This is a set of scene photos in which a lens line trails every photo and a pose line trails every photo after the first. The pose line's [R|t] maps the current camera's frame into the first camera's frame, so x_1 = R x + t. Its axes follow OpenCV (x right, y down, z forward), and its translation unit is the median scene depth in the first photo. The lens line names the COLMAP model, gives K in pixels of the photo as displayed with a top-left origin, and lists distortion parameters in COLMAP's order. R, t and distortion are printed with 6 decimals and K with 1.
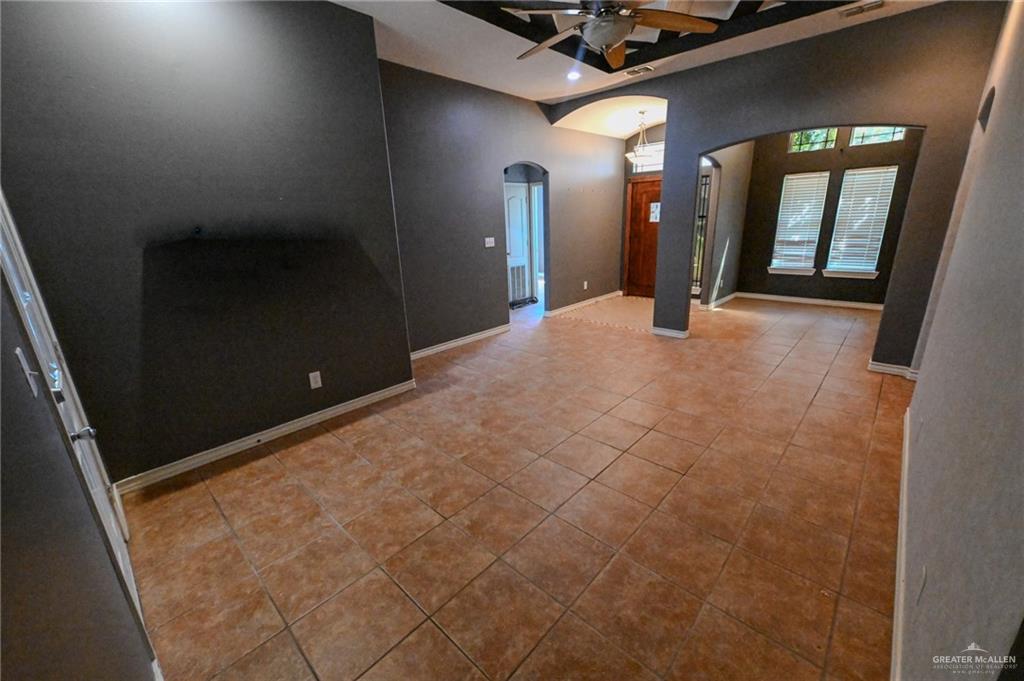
lens RADIAL K [[405.8, 0, 517.7], [0, 405.8, 338.0], [0, 0, 1]] dist [-0.001437, -0.000004]
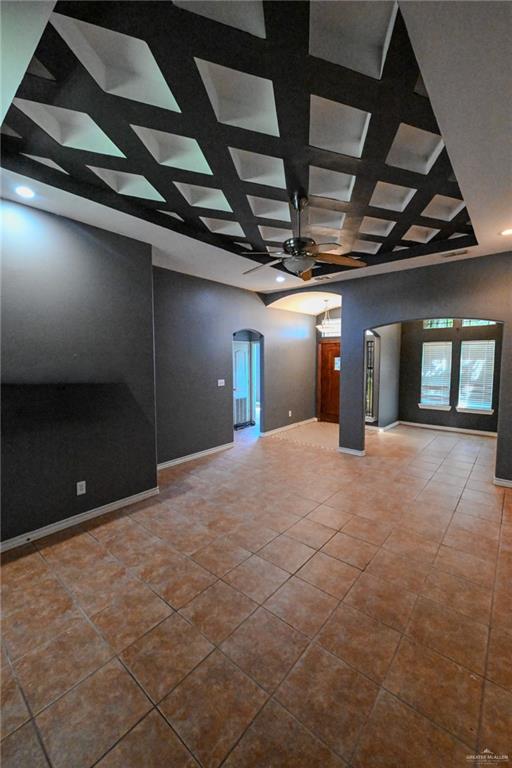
lens RADIAL K [[305.0, 0, 255.1], [0, 305.0, 379.4], [0, 0, 1]] dist [-0.001329, 0.000103]
pose [[0.998746, 0.027413, 0.041901, 0.006518], [-0.017563, 0.975447, -0.219535, -0.034292], [-0.046890, 0.218523, 0.974704, -0.057702]]
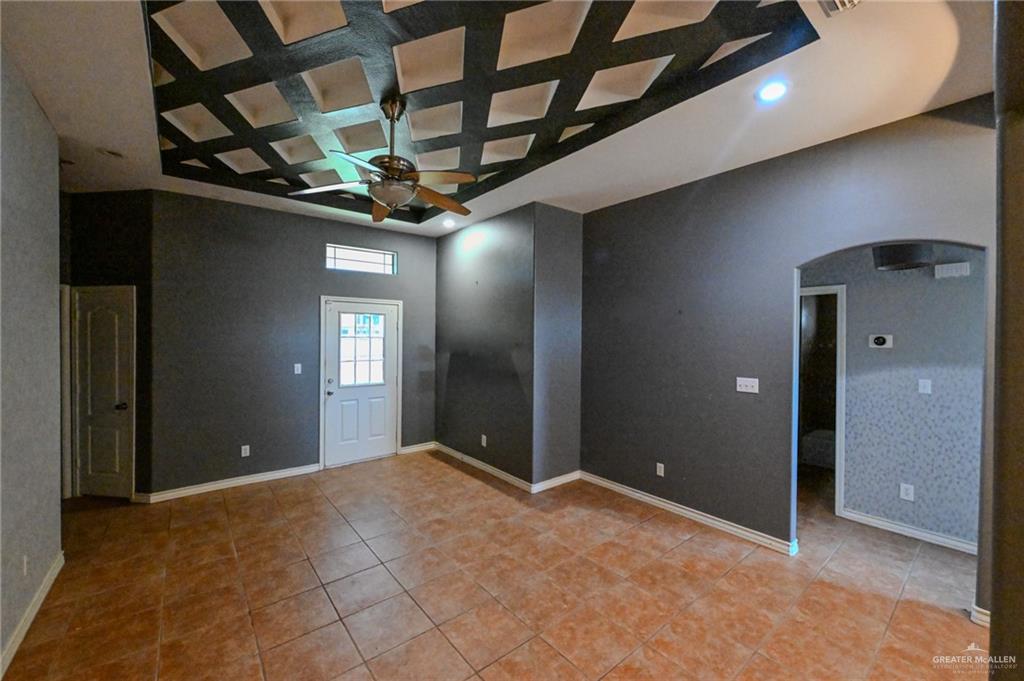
lens RADIAL K [[405.8, 0, 521.5], [0, 405.8, 336.8], [0, 0, 1]] dist [-0.001437, -0.000004]
pose [[-0.127288, 0.042637, -0.990949, 1.108008], [-0.282223, 0.956222, 0.077394, -0.483812], [0.950867, 0.289520, -0.109682, 1.347919]]
